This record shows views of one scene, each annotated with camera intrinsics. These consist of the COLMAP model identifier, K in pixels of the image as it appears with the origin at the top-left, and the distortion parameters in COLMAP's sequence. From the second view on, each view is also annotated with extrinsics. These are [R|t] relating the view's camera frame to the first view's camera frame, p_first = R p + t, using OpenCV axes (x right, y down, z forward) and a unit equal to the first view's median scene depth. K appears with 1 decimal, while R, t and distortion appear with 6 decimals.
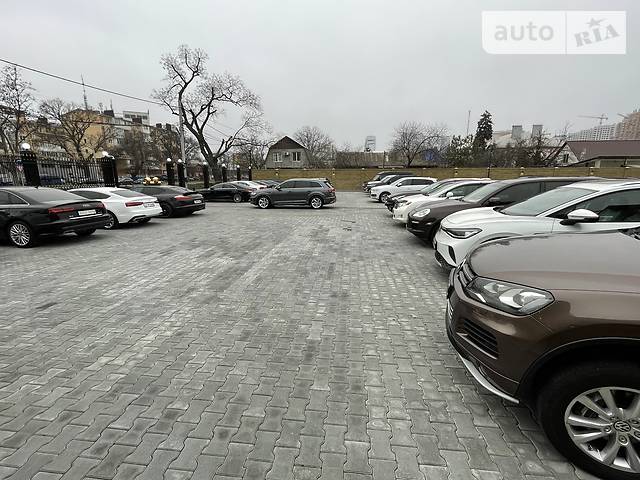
lens RADIAL K [[284.3, 0, 320.0], [0, 284.3, 240.0], [0, 0, 1]] dist [-0.002948, -0.000647]
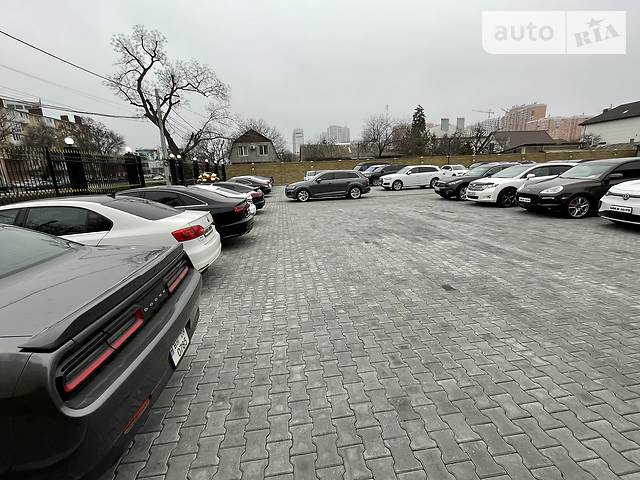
lens RADIAL K [[284.3, 0, 320.0], [0, 284.3, 240.0], [0, 0, 1]] dist [-0.002948, -0.000647]
pose [[0.969346, -0.094094, 0.226968, -0.193063], [0.089253, 0.995510, 0.031523, -0.002009], [-0.228915, -0.010300, 0.973392, 0.009720]]
